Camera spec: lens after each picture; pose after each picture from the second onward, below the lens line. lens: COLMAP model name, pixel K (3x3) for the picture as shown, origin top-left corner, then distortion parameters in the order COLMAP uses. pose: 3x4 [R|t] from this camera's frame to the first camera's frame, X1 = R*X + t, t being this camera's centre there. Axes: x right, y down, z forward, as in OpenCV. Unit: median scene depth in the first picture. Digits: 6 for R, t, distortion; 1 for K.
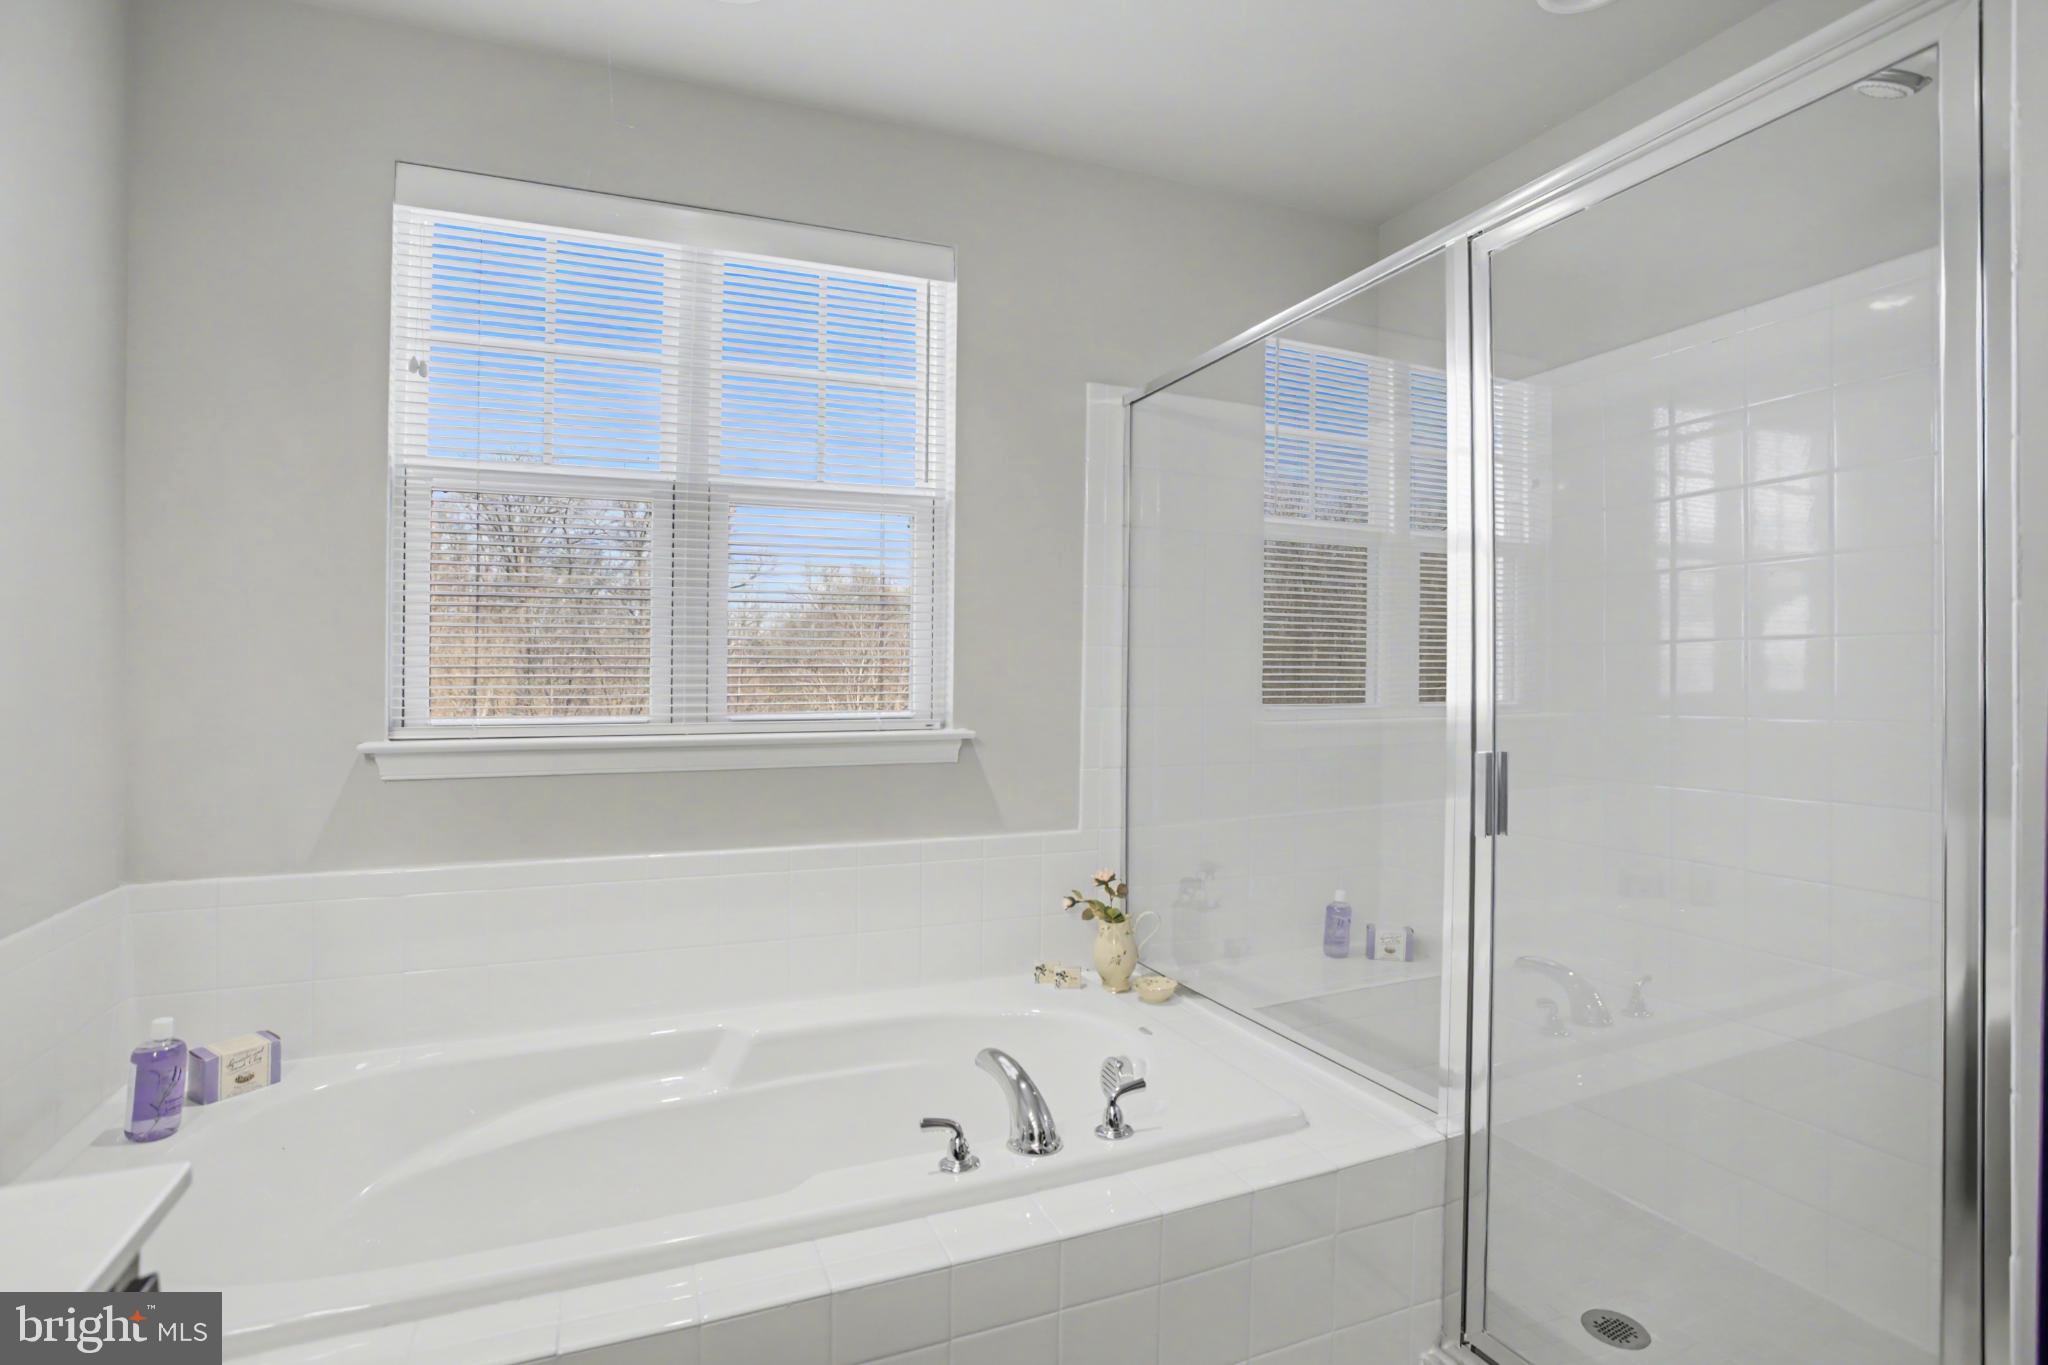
lens RADIAL K [[1019.8, 0, 1026.4], [0, 1019.8, 669.0], [0, 0, 1]] dist [-0.066775, 0.029016]
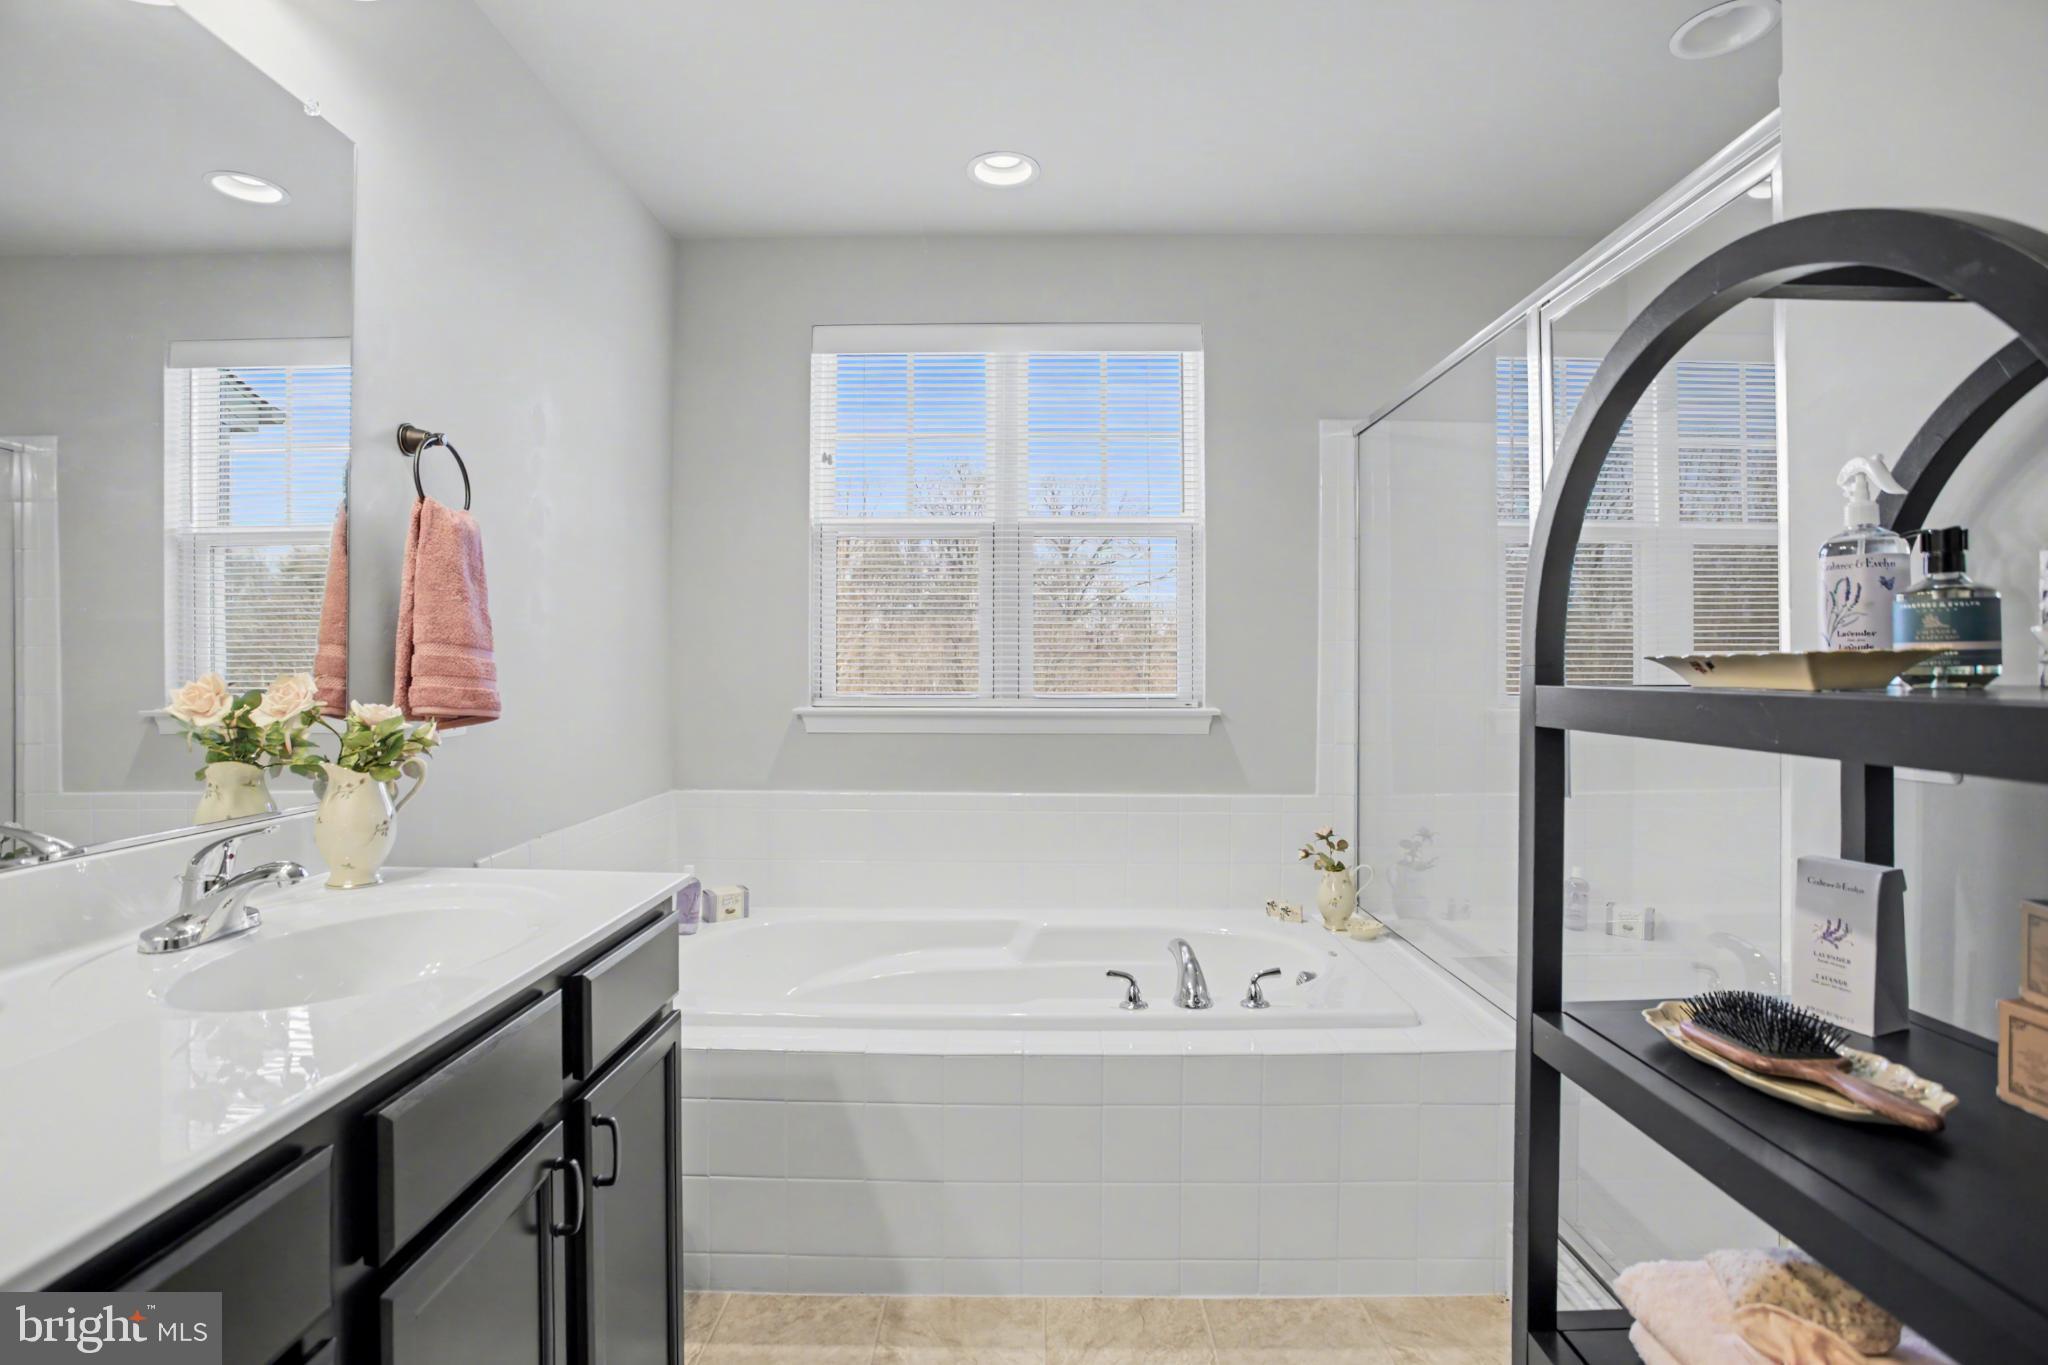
lens RADIAL K [[1019.8, 0, 1028.5], [0, 1019.8, 672.1], [0, 0, 1]] dist [-0.066775, 0.029016]
pose [[0.917298, 0.006664, -0.398146, 0.262191], [-0.001646, 0.999915, 0.012946, -0.001009], [0.398198, -0.011220, 0.917231, -0.270599]]
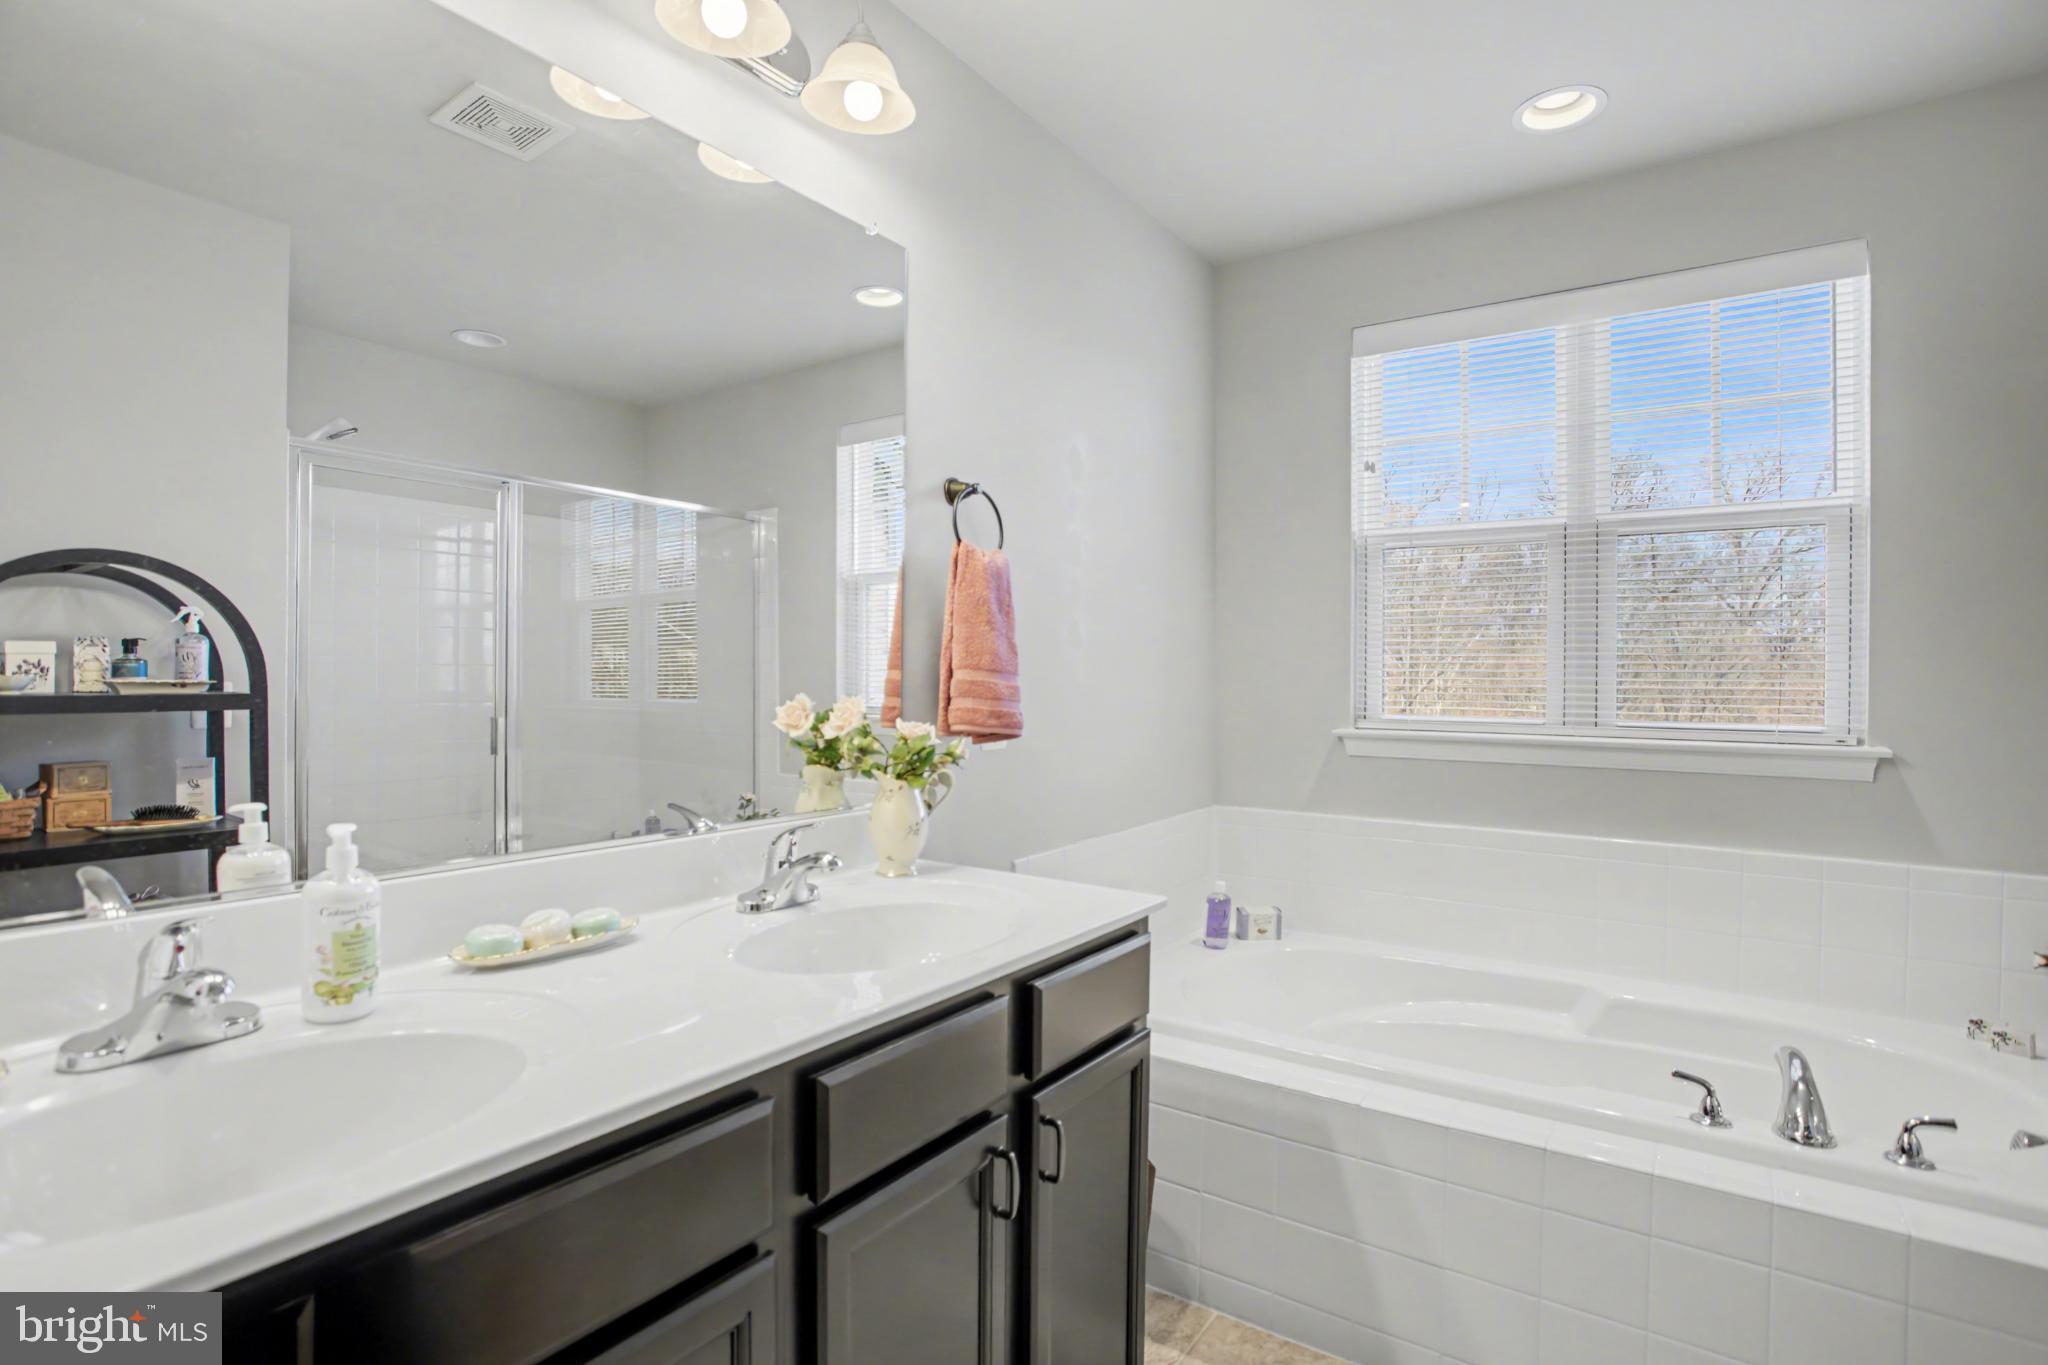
lens RADIAL K [[1019.8, 0, 1019.8], [0, 1019.8, 690.0], [0, 0, 1]] dist [-0.066775, 0.029016]
pose [[0.537116, 0.021253, -0.843241, 0.319721], [-0.003156, 0.999726, 0.023186, -0.015364], [0.843503, -0.009793, 0.537036, -0.187439]]
